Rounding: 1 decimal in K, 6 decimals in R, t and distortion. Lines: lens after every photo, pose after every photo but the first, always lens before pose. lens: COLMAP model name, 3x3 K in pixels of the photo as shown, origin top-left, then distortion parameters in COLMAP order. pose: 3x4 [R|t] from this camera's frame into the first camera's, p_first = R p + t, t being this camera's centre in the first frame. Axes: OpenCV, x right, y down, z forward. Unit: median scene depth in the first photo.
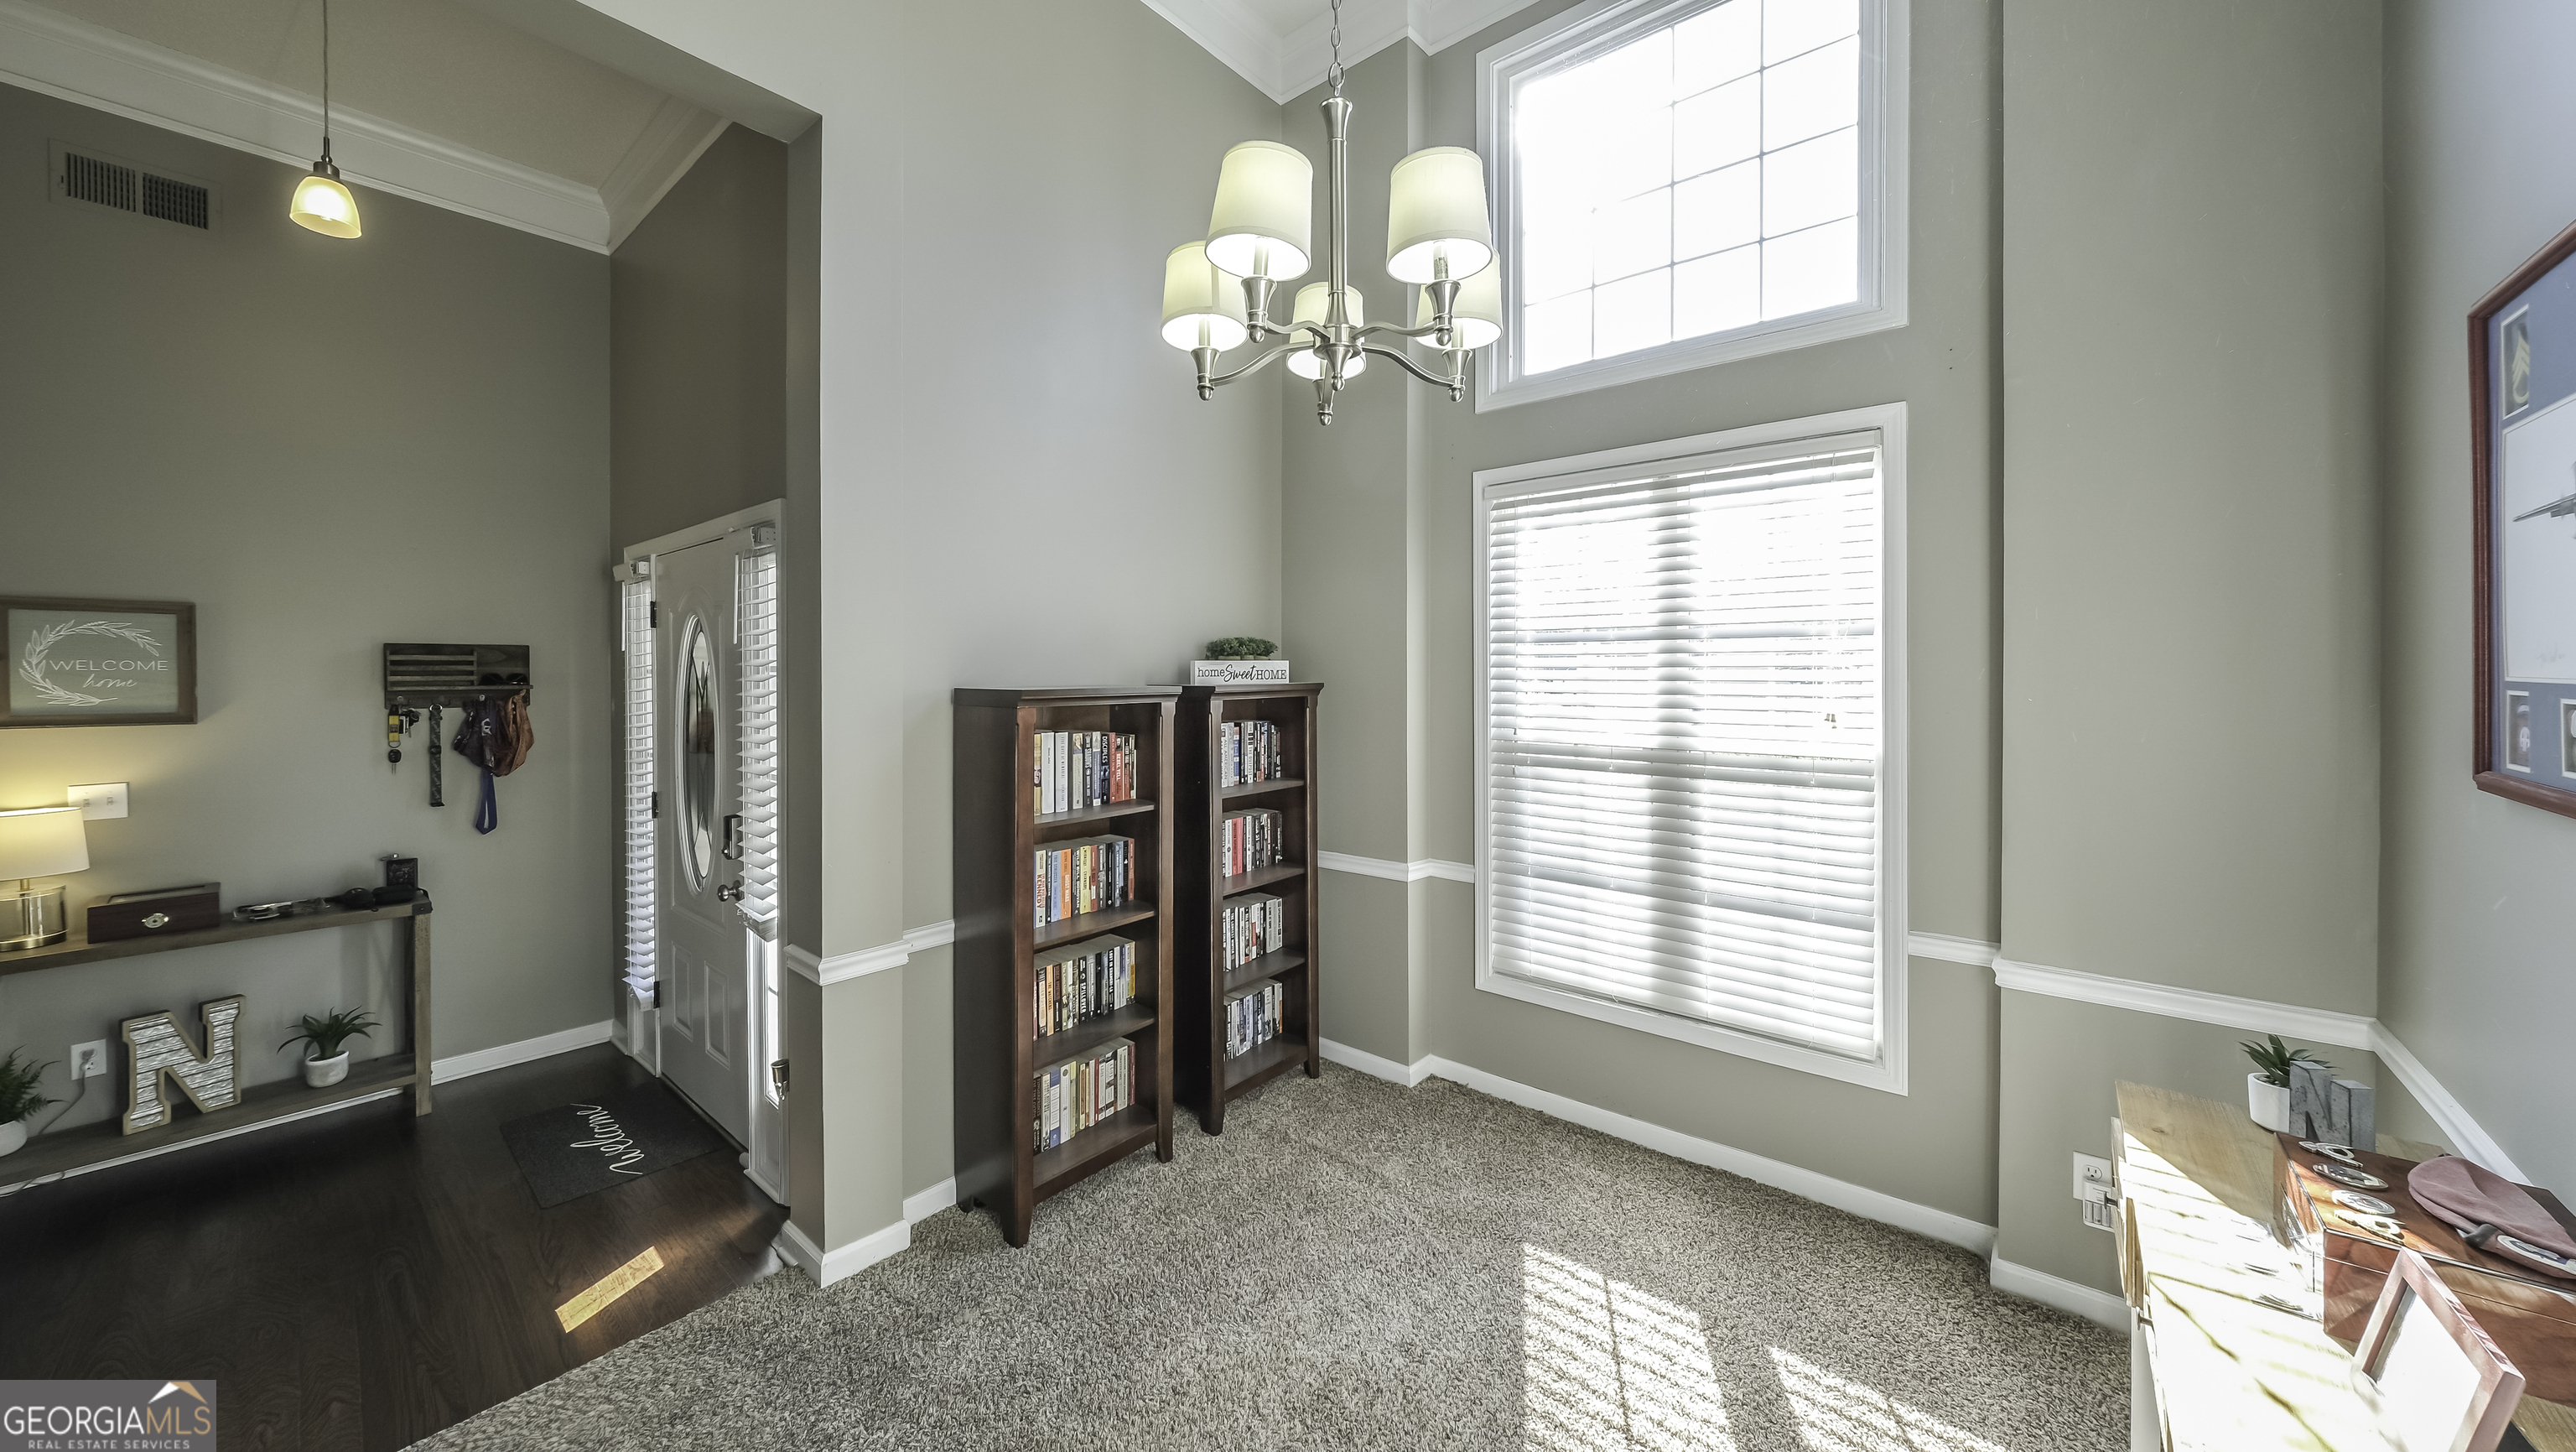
lens RADIAL K [[897.4, 0, 1256.5], [0, 897.4, 685.9], [0, 0, 1]] dist [-0.002324, -0.000989]
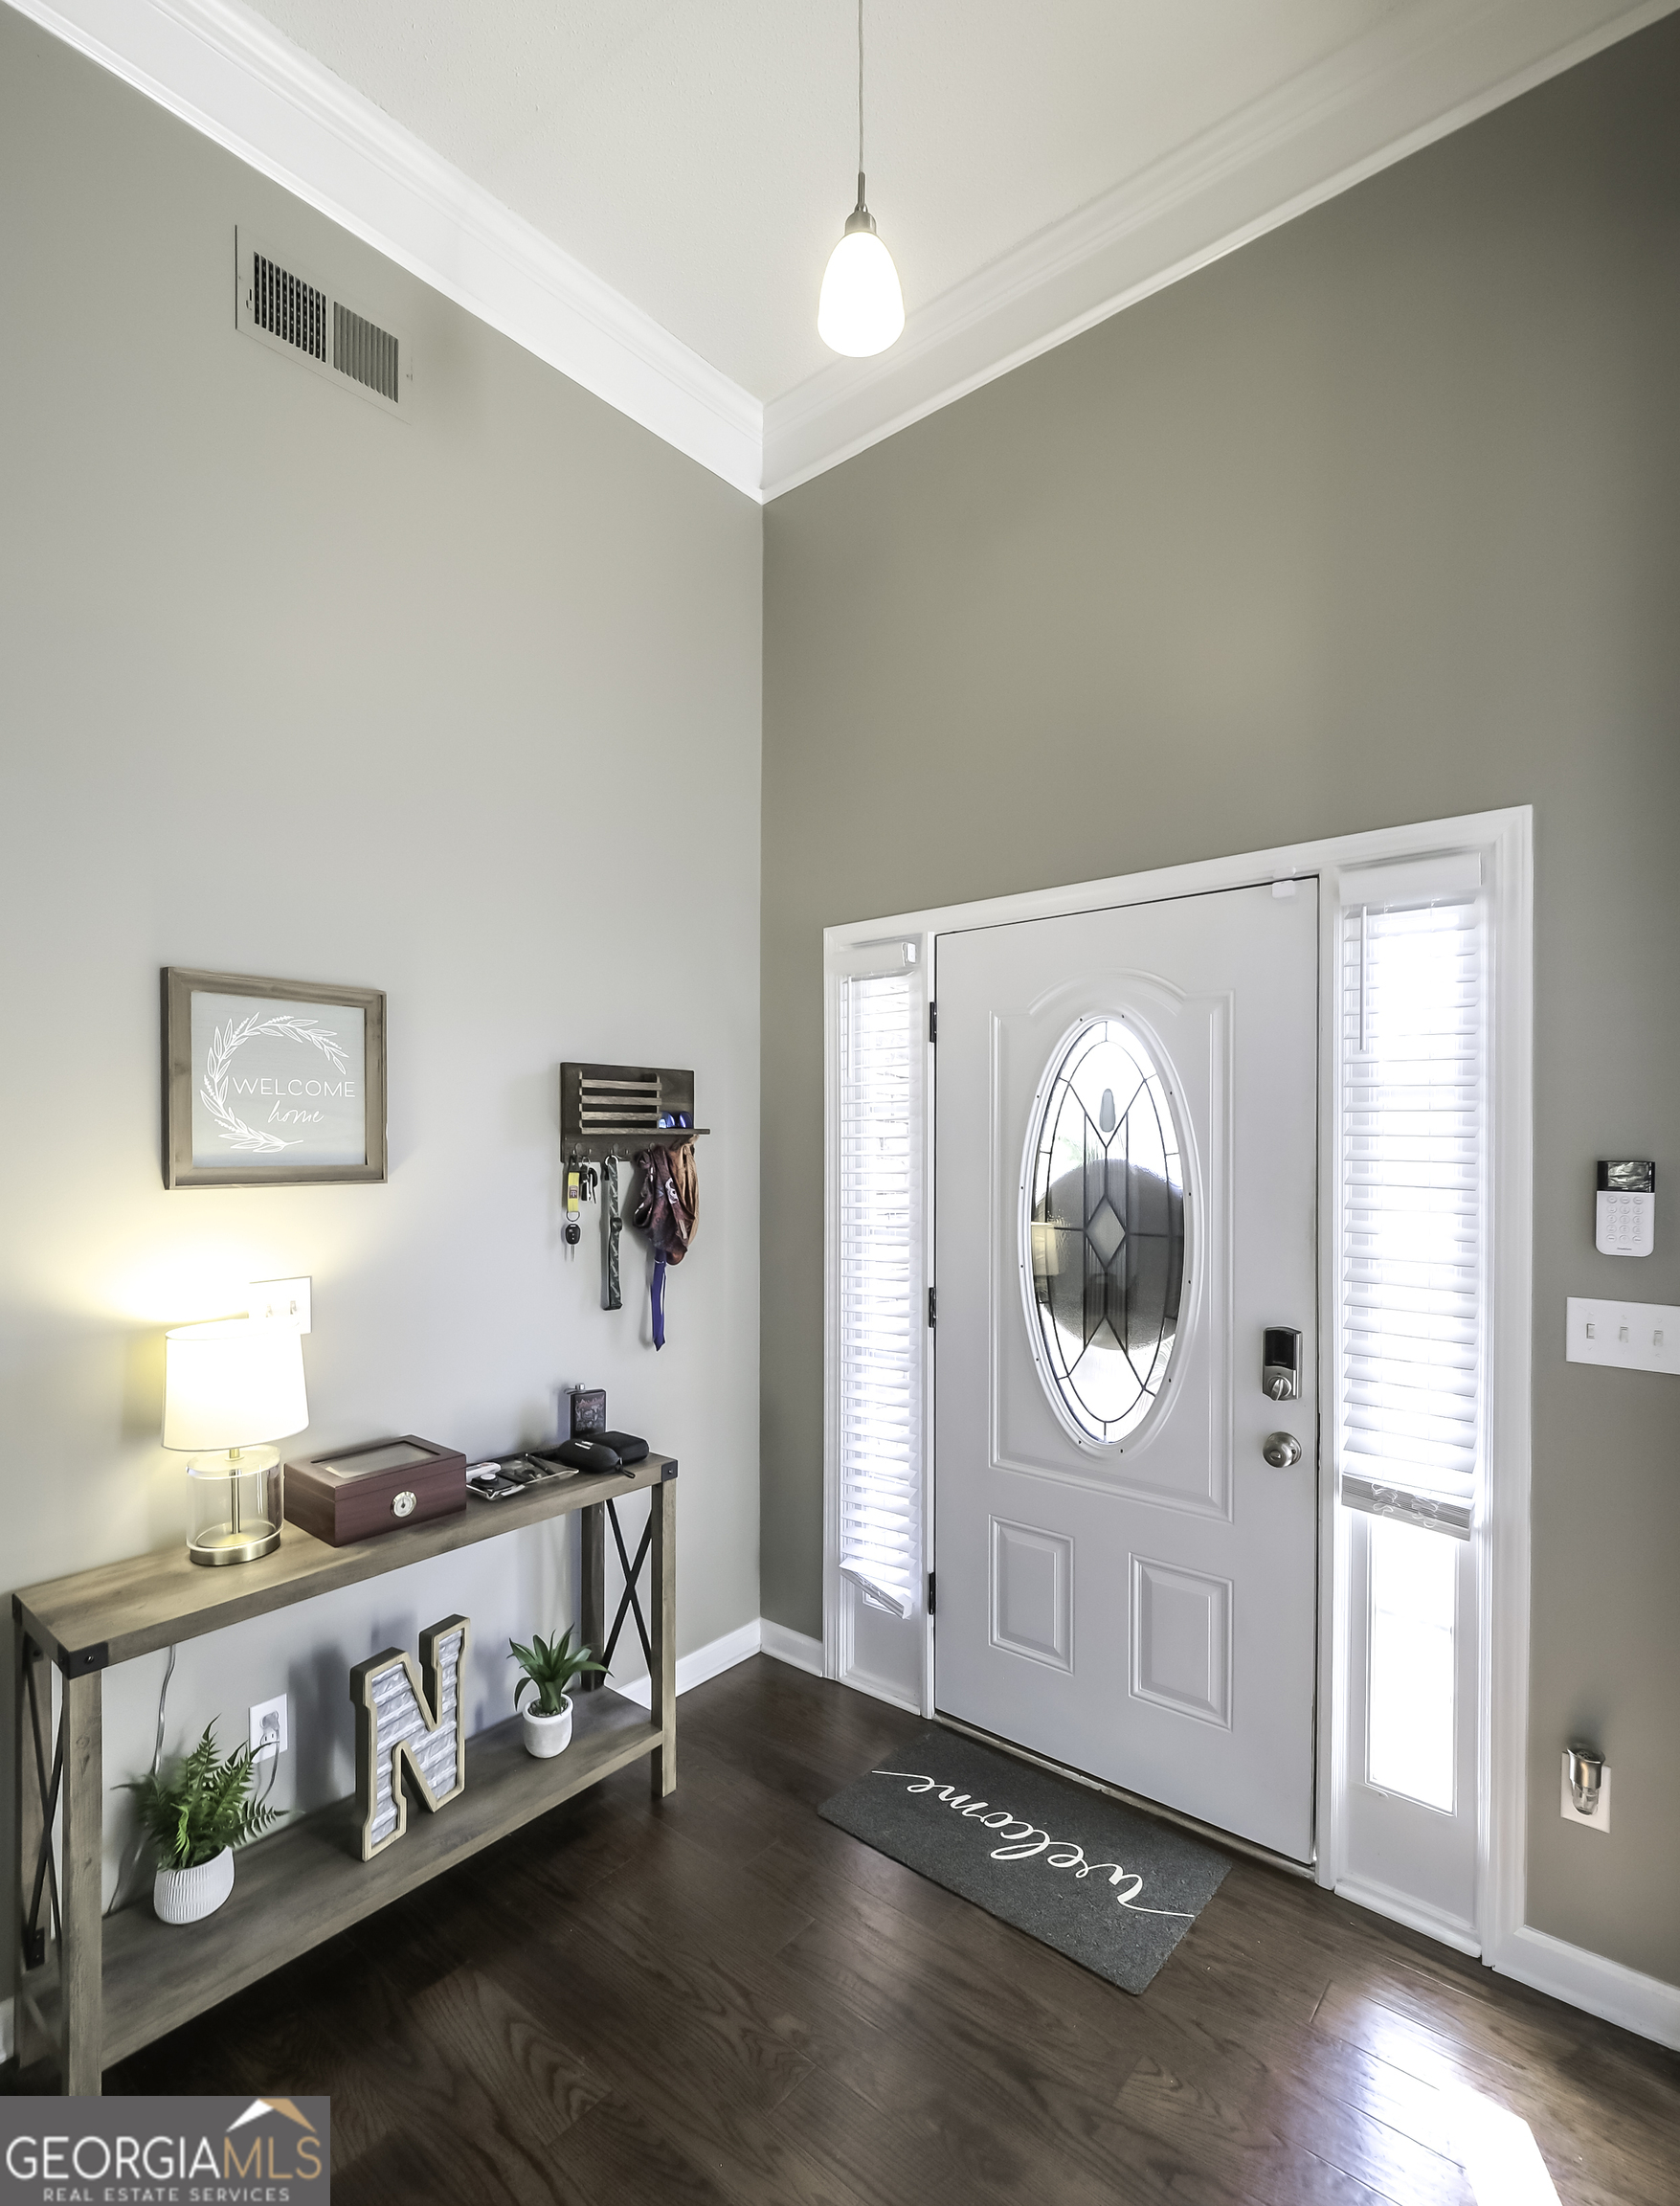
lens RADIAL K [[1046.7, 0, 799.2], [0, 1046.7, 1144.7], [0, 0, 1]] dist [-0.005016, -0.000492]
pose [[0.999974, 0.005354, 0.004827, -0.881951], [-0.005325, 0.999968, -0.005993, 0.018085], [-0.004859, 0.005967, 0.999970, 0.257213]]
